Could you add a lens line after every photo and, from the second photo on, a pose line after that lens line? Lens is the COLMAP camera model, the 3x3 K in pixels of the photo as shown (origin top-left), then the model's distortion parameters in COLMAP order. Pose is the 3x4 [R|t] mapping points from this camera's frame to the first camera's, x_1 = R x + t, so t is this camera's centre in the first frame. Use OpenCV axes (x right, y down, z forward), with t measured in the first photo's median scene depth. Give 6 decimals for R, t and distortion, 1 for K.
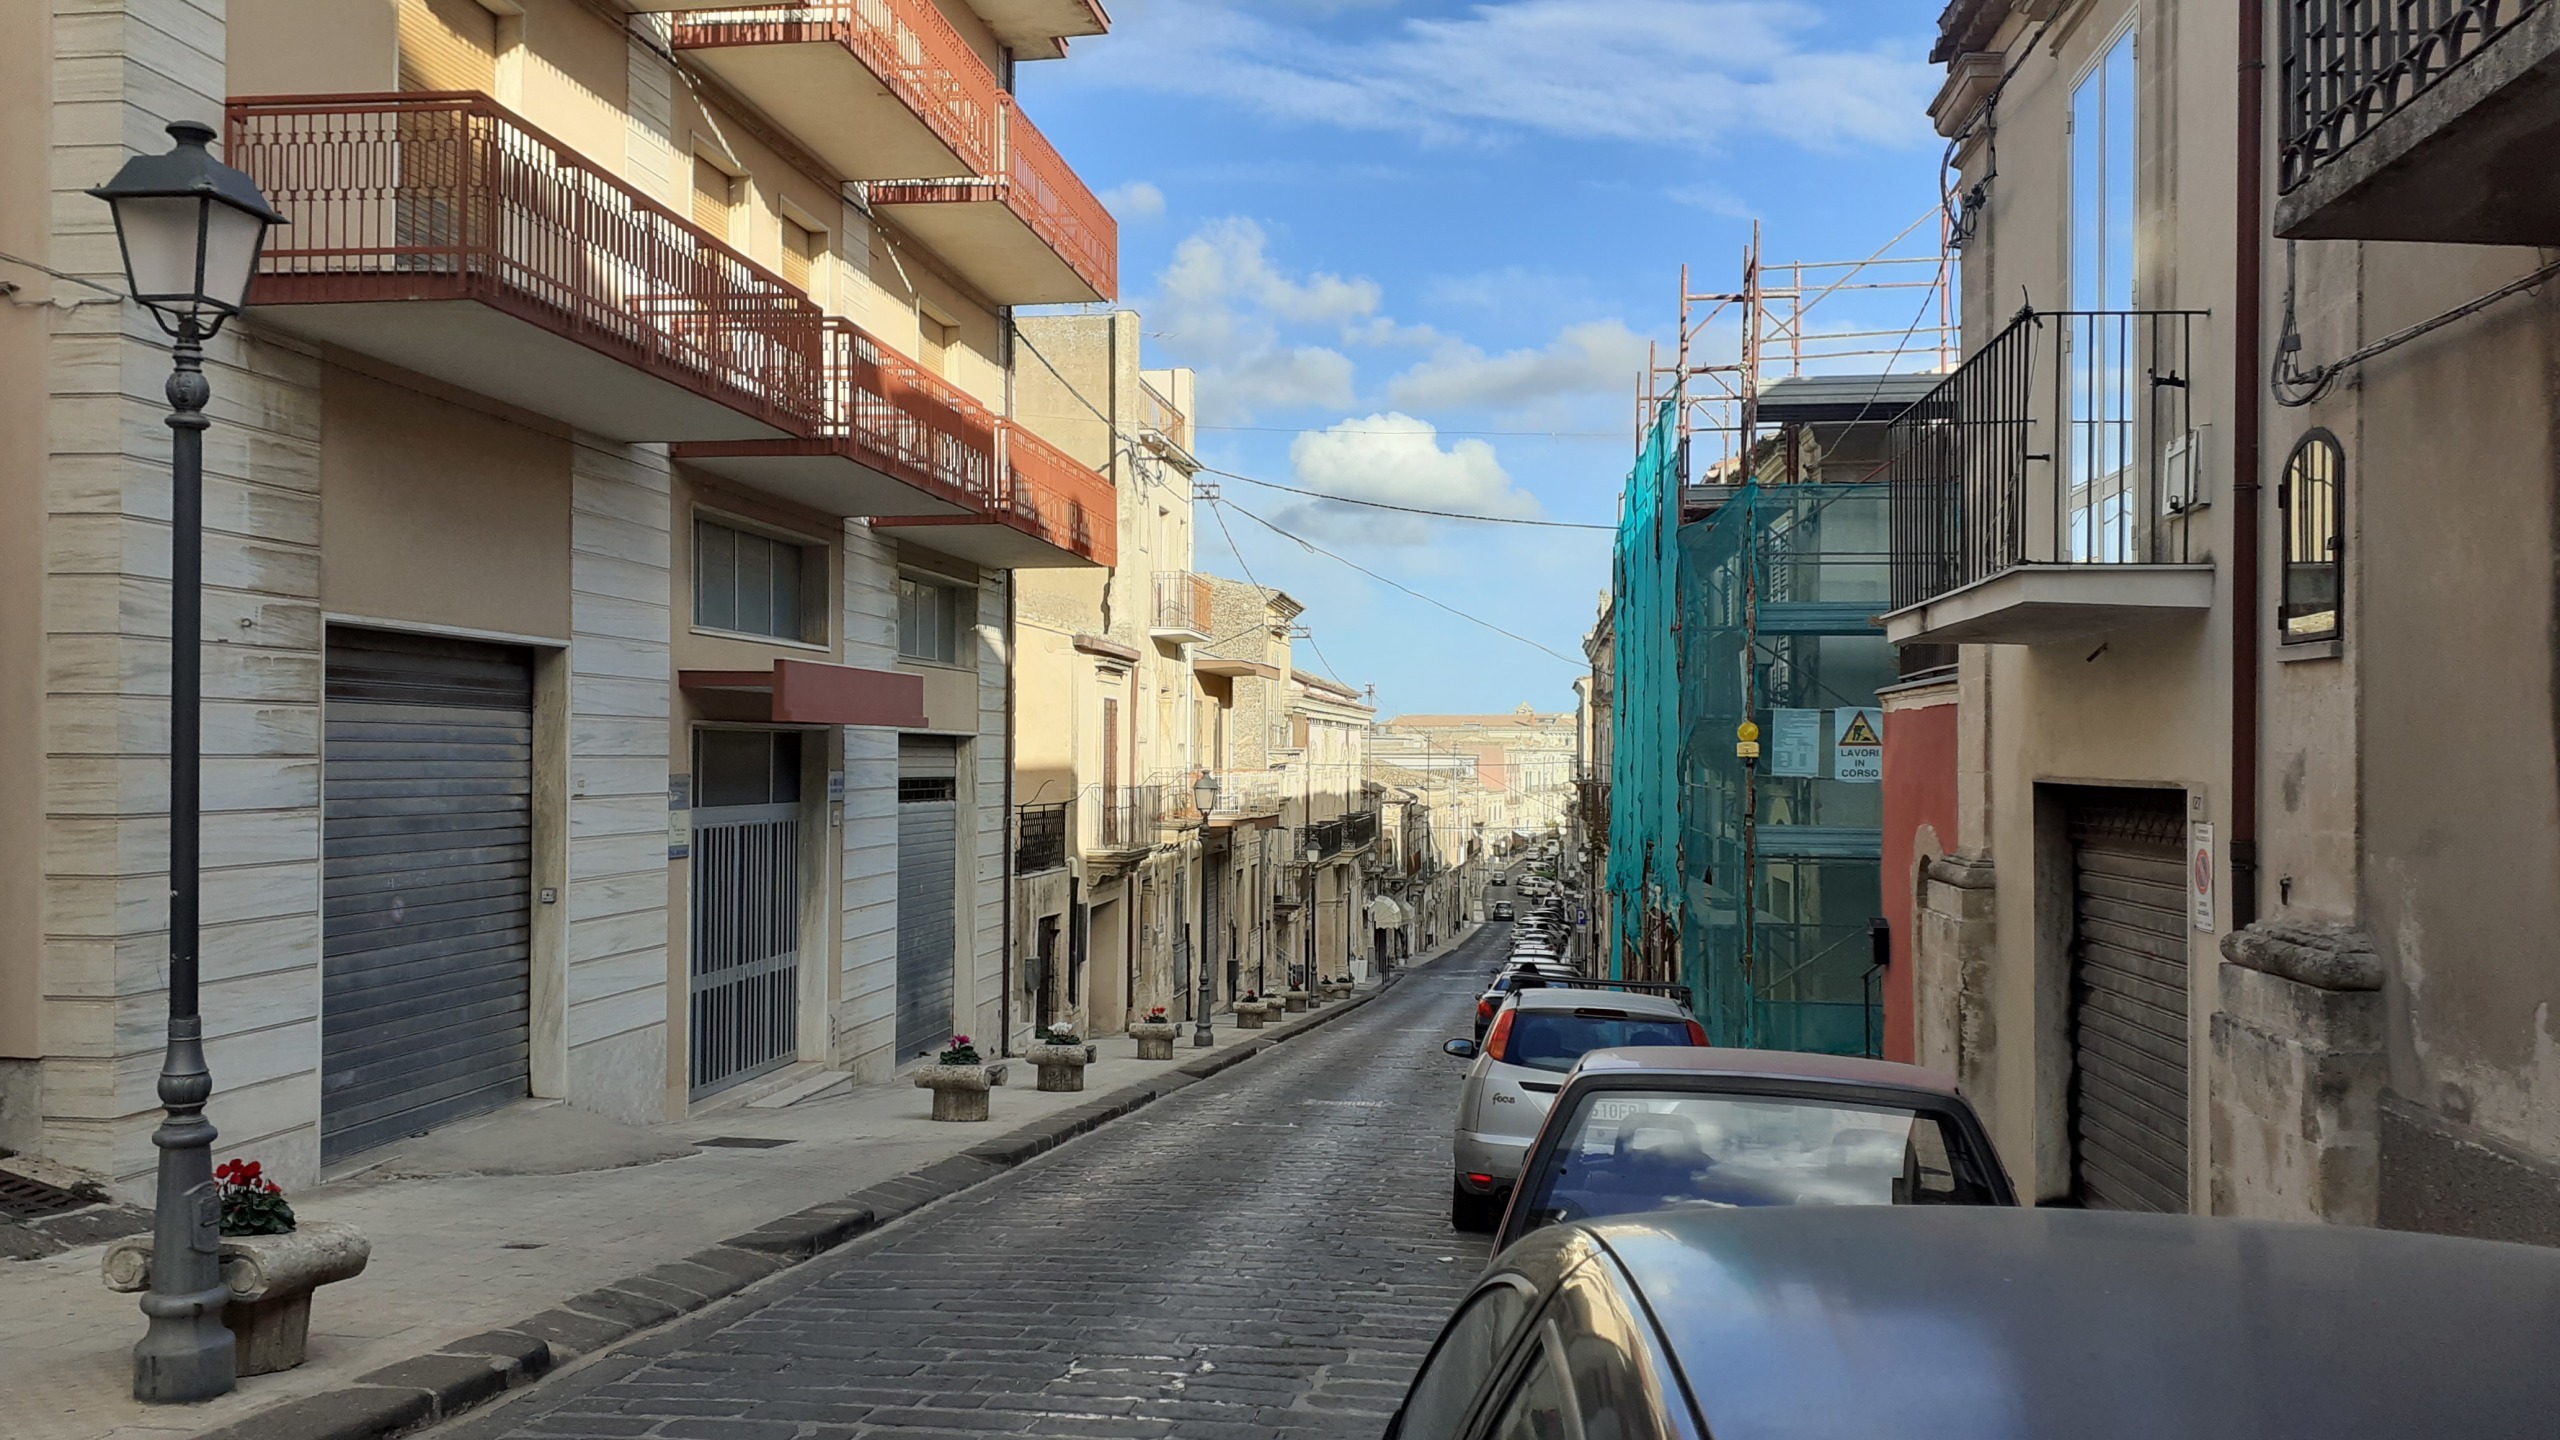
lens RADIAL K [[2058.6, 0, 1335.1], [0, 2058.6, 732.2], [0, 0, 1]] dist [0.000389, -0.002914]
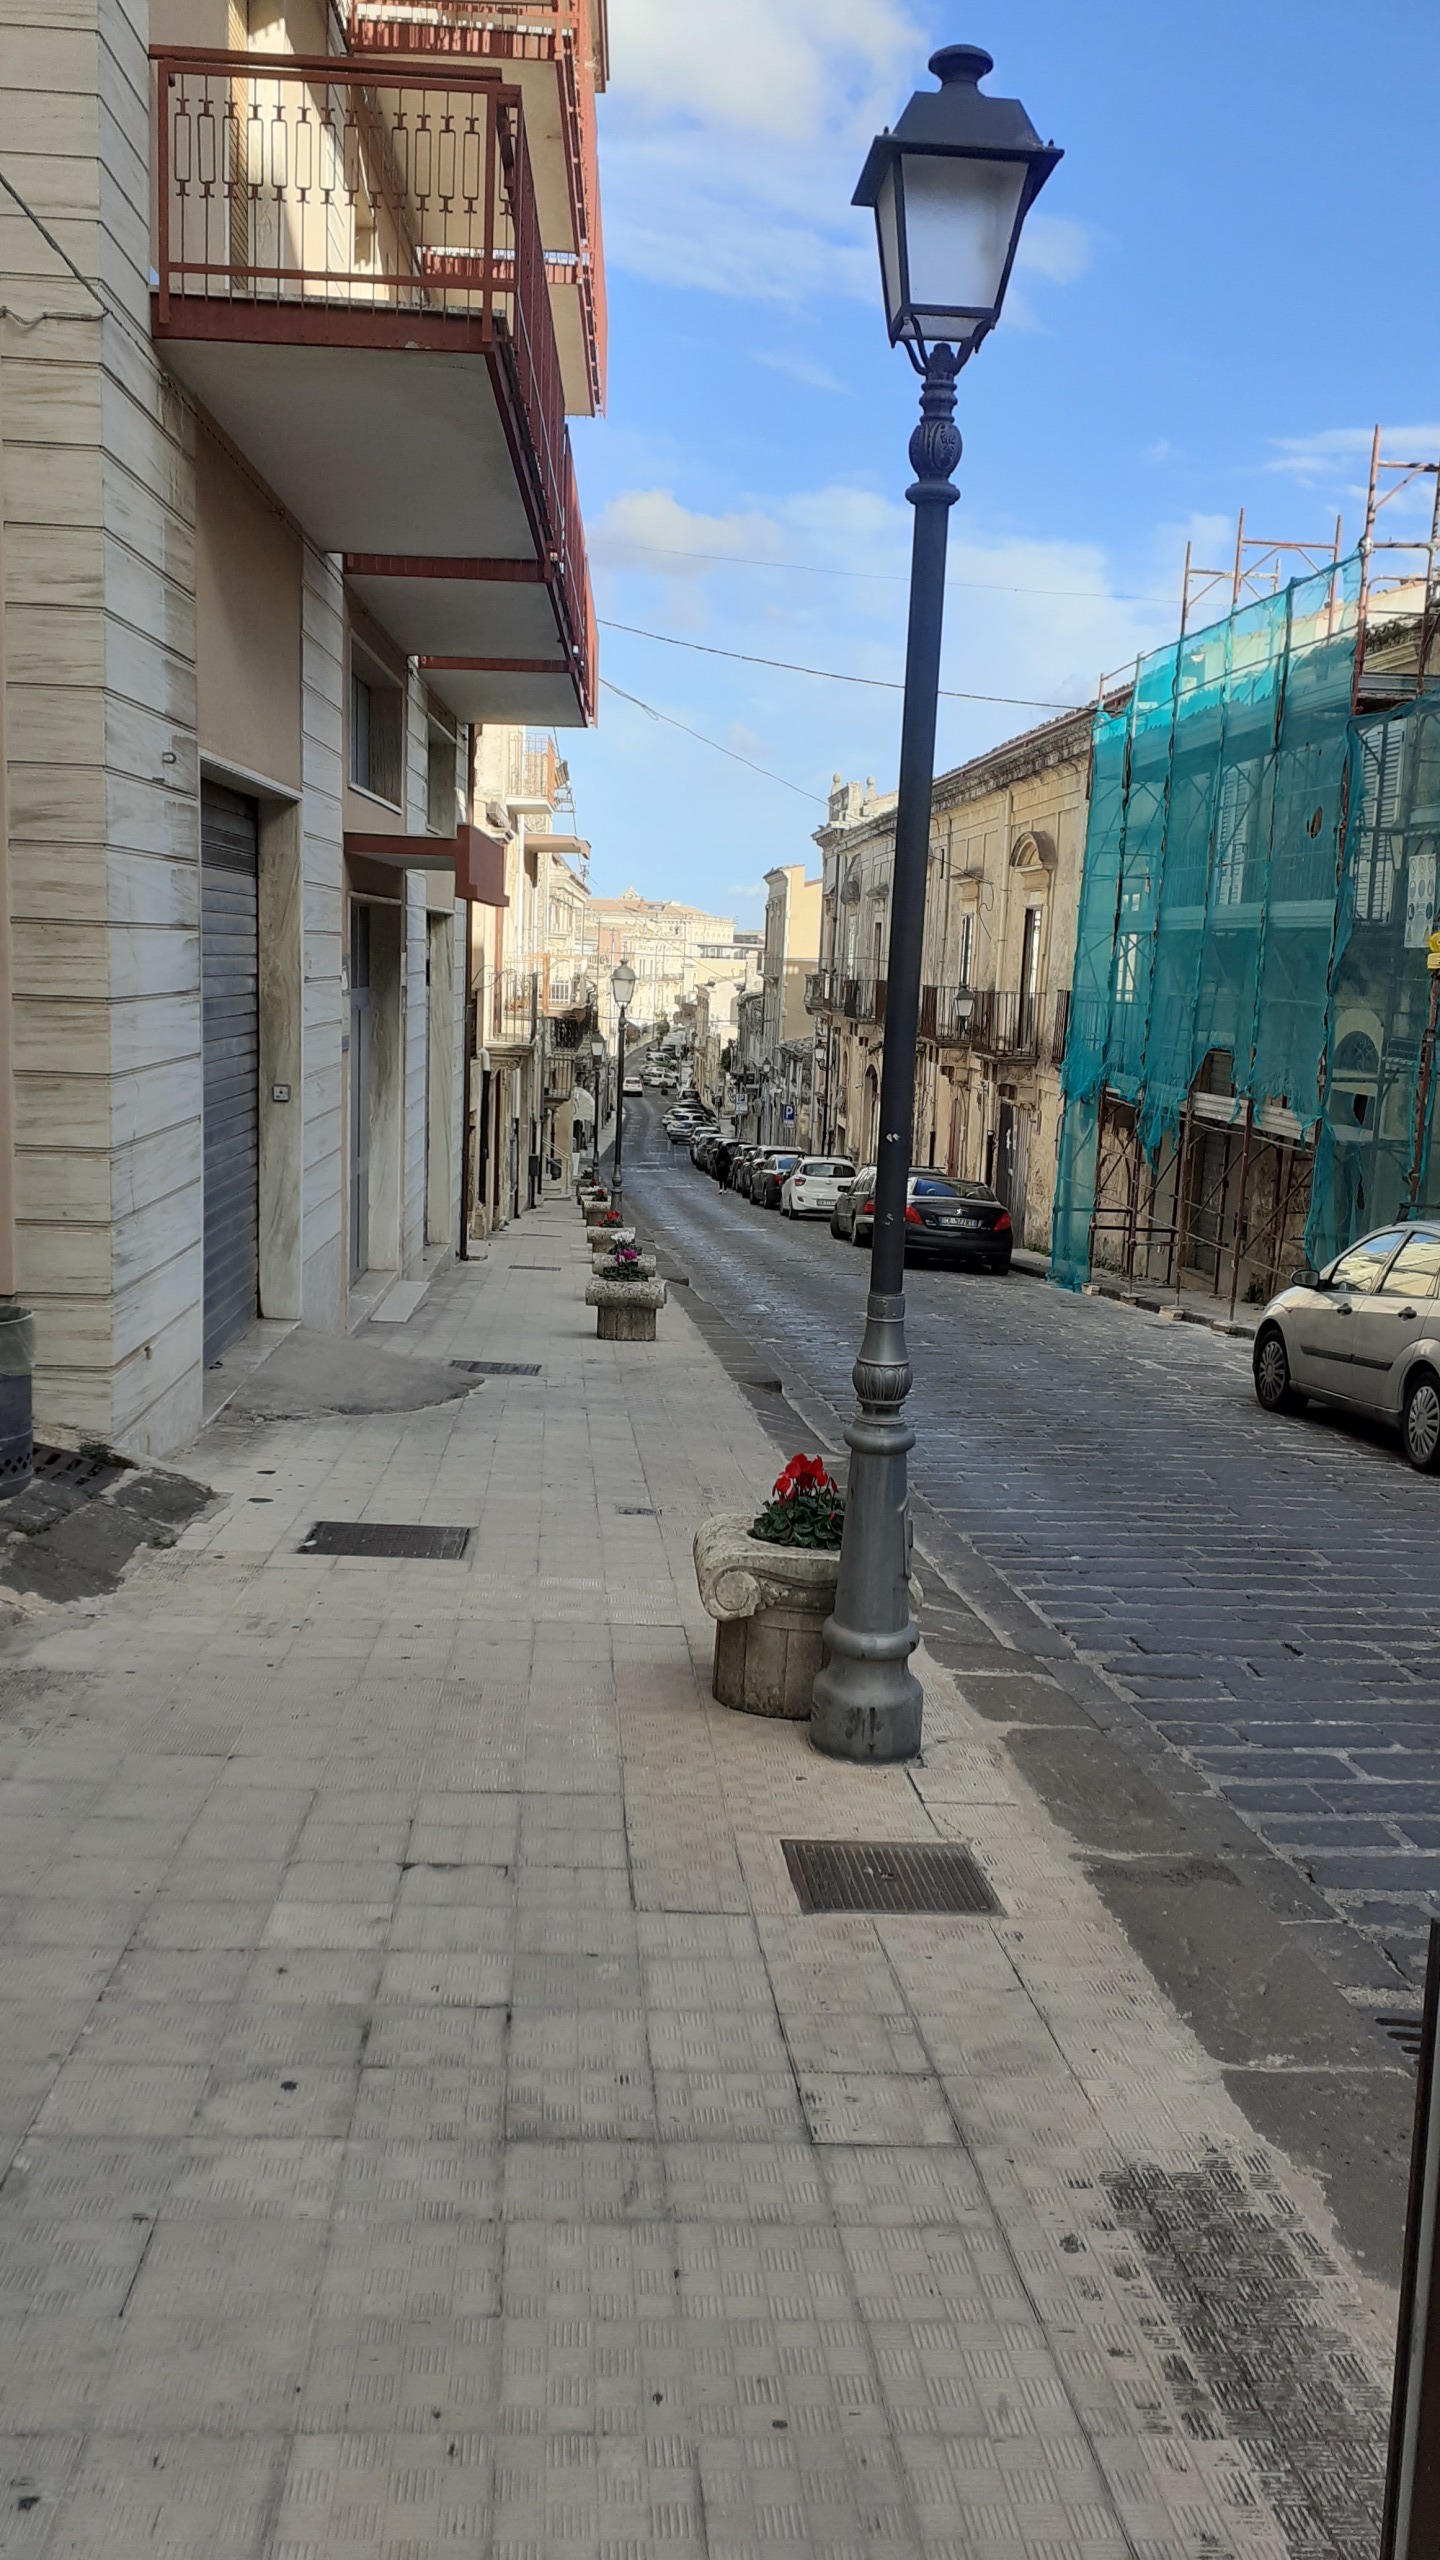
lens RADIAL K [[2058.6, 0, 720.0], [0, 2058.6, 1280.0], [0, 0, 1]] dist [0.000389, -0.002914]
pose [[0.983912, 0.001300, 0.178652, -0.498256], [-0.032393, 0.984698, 0.171234, 0.003304], [-0.175695, -0.174266, 0.968898, 0.158827]]
